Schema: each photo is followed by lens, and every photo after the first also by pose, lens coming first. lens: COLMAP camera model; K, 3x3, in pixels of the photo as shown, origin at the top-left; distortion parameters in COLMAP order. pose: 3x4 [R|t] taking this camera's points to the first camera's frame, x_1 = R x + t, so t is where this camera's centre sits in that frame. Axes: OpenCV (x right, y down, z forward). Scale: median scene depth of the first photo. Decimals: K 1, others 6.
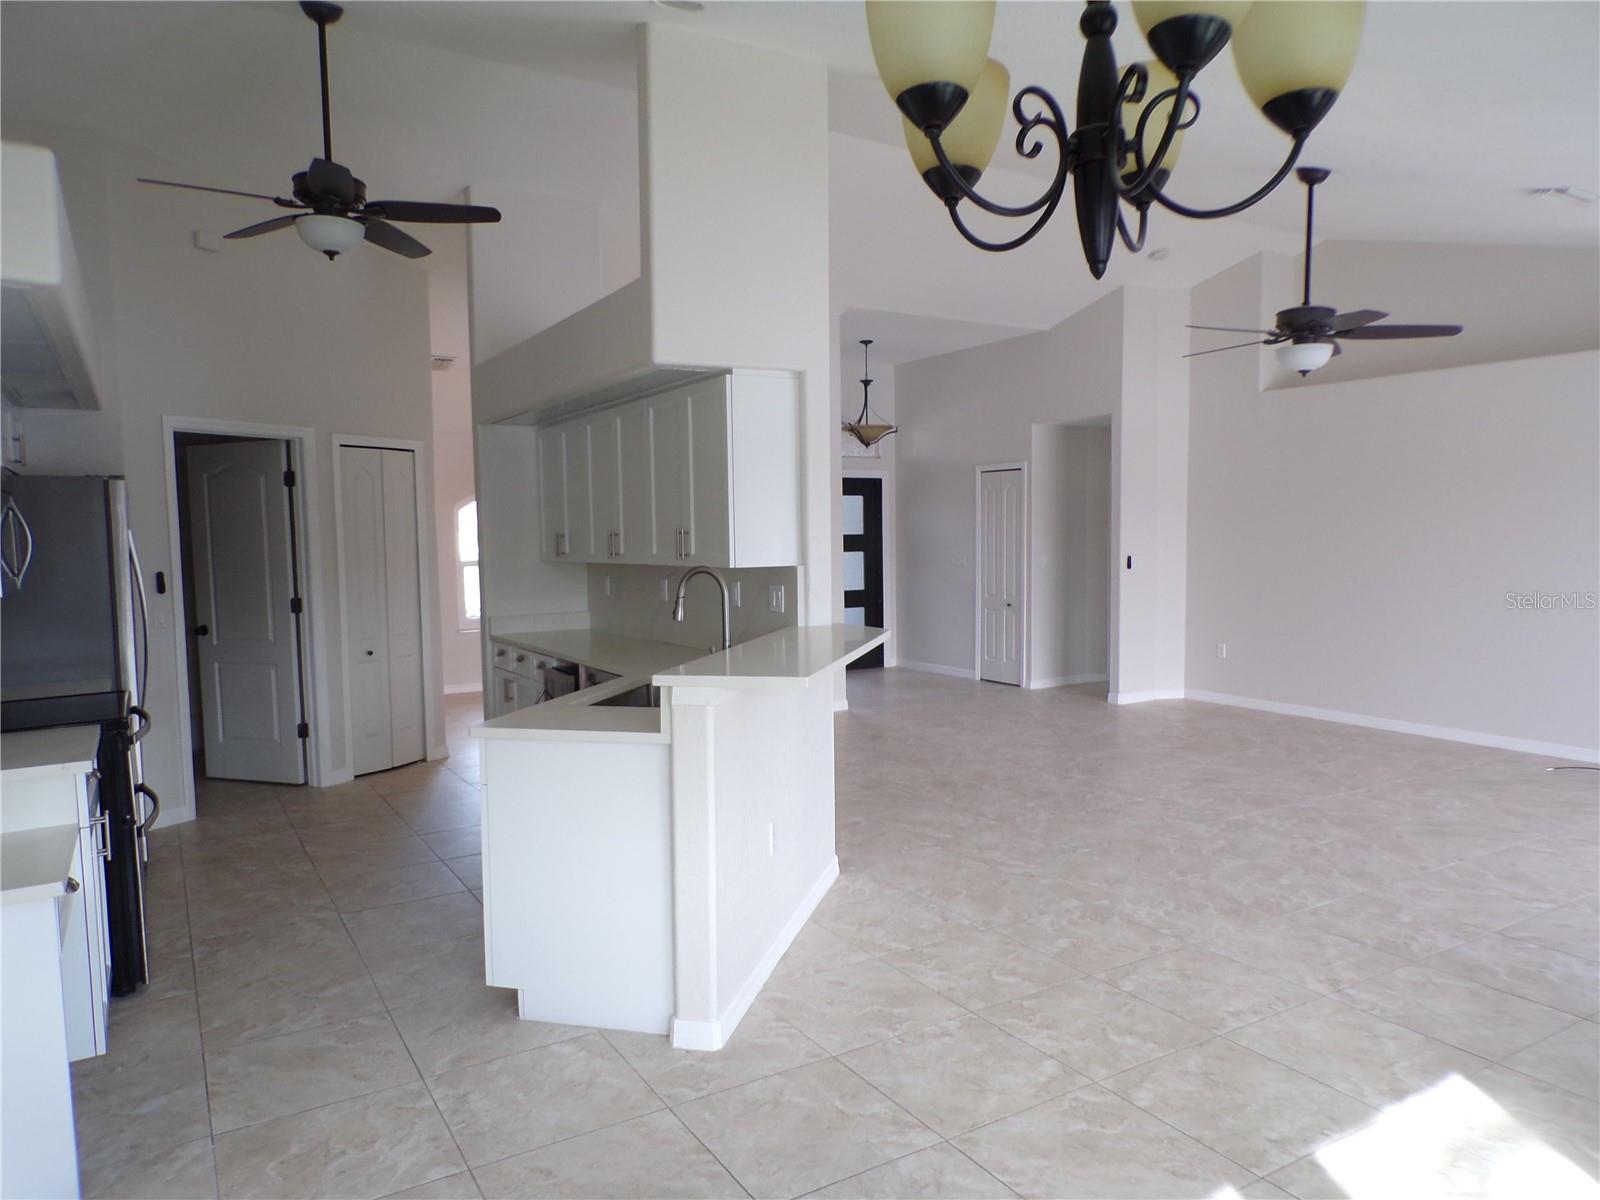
lens RADIAL K [[1070.7, 0, 810.8], [0, 1070.7, 604.8], [0, 0, 1]] dist [0.003935, 0.000078]
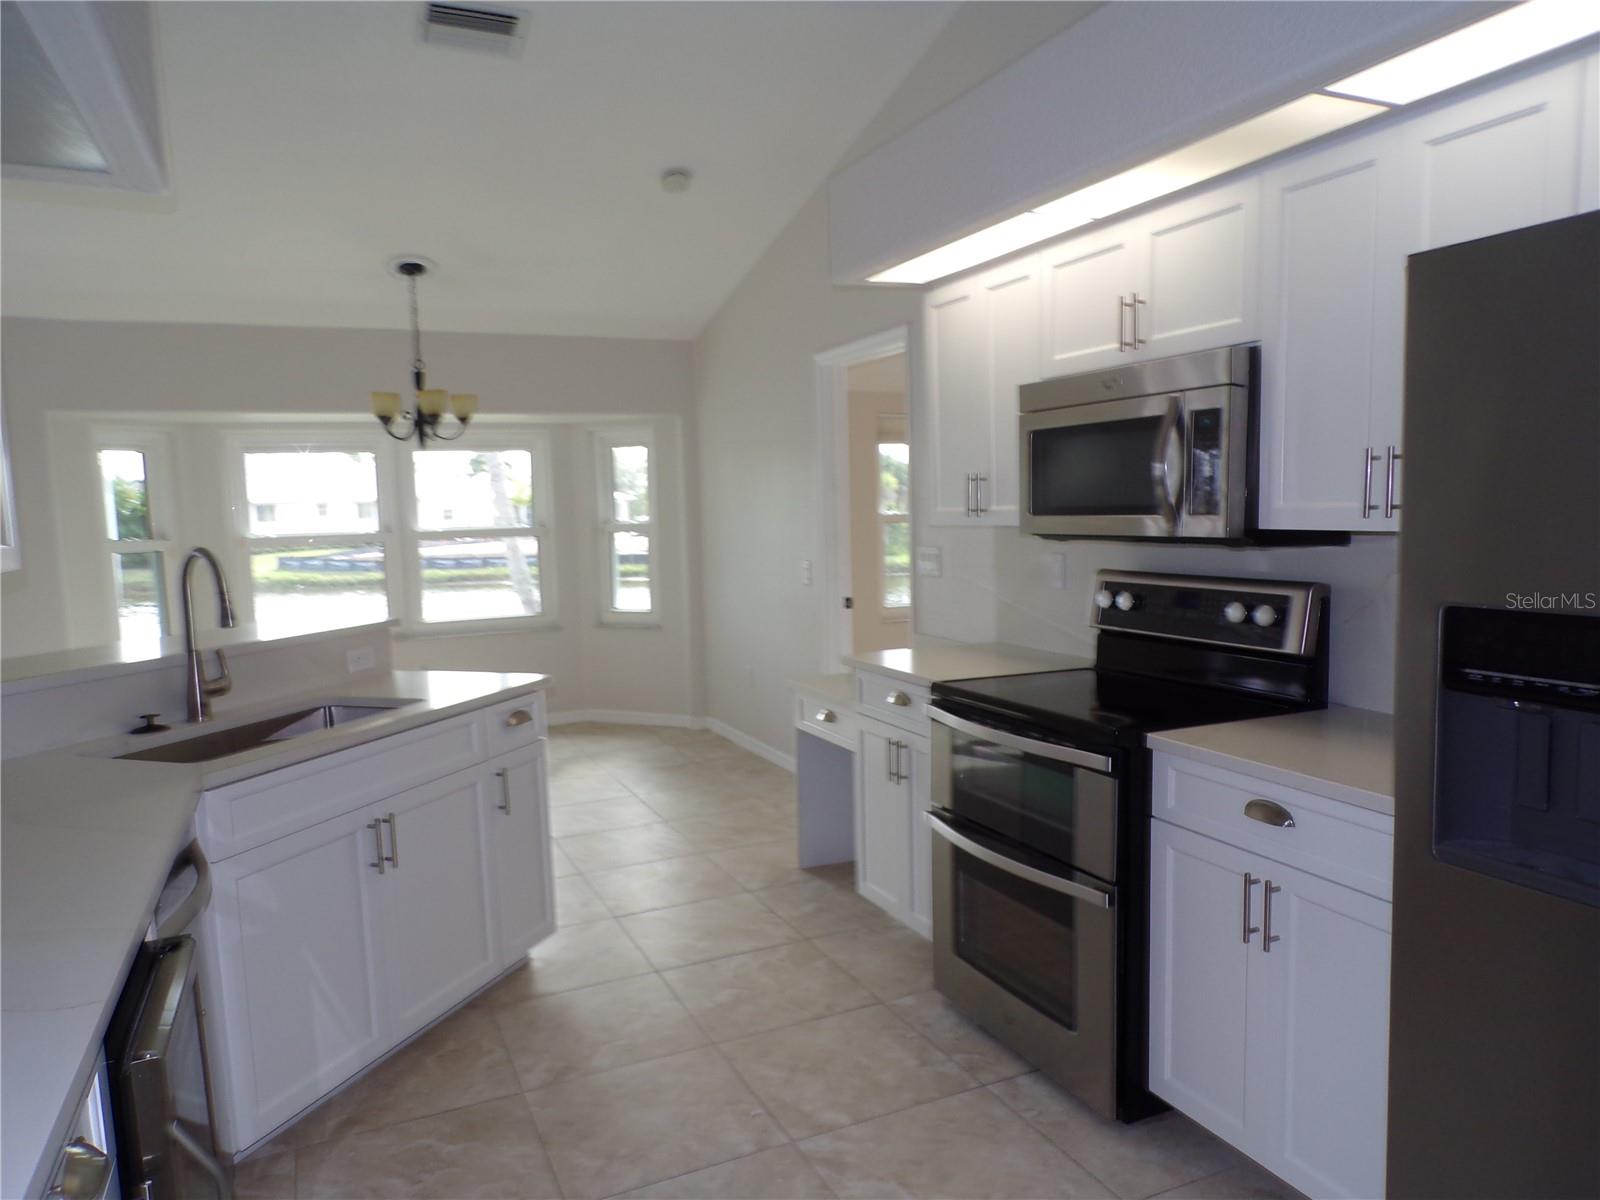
lens RADIAL K [[1087.6, 0, 795.6], [0, 1087.6, 609.9], [0, 0, 1]] dist [-0.000858, 0.000544]
pose [[-0.991004, 0.029776, 0.130481, -0.419287], [0.051663, 0.984480, 0.167719, -0.063716], [-0.123462, 0.172951, -0.977162, 1.204649]]
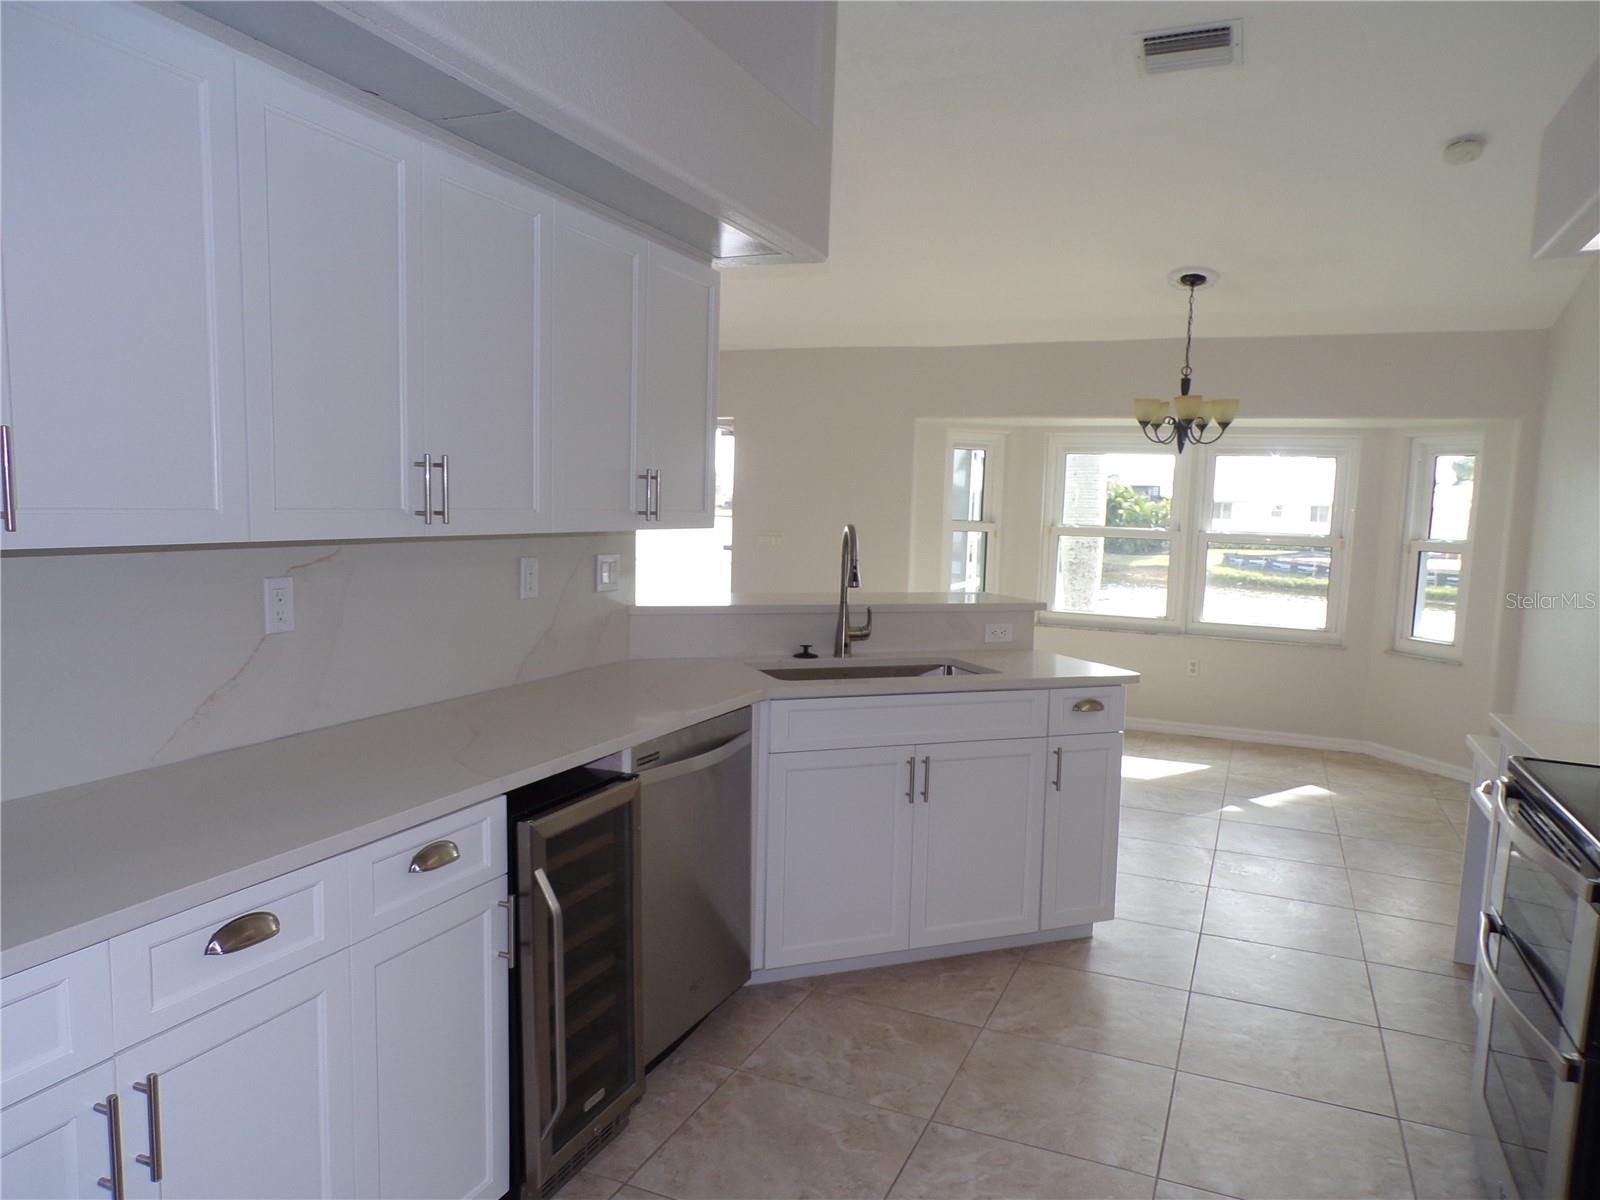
lens RADIAL K [[1076.2, 0, 804.8], [0, 1076.2, 613.2], [0, 0, 1]] dist [-0.001063, 0.001254]
pose [[-0.572141, -0.091391, 0.815047, -0.603747], [0.032629, 0.990449, 0.133964, -0.056827], [-0.819506, 0.103241, -0.563695, 1.135200]]
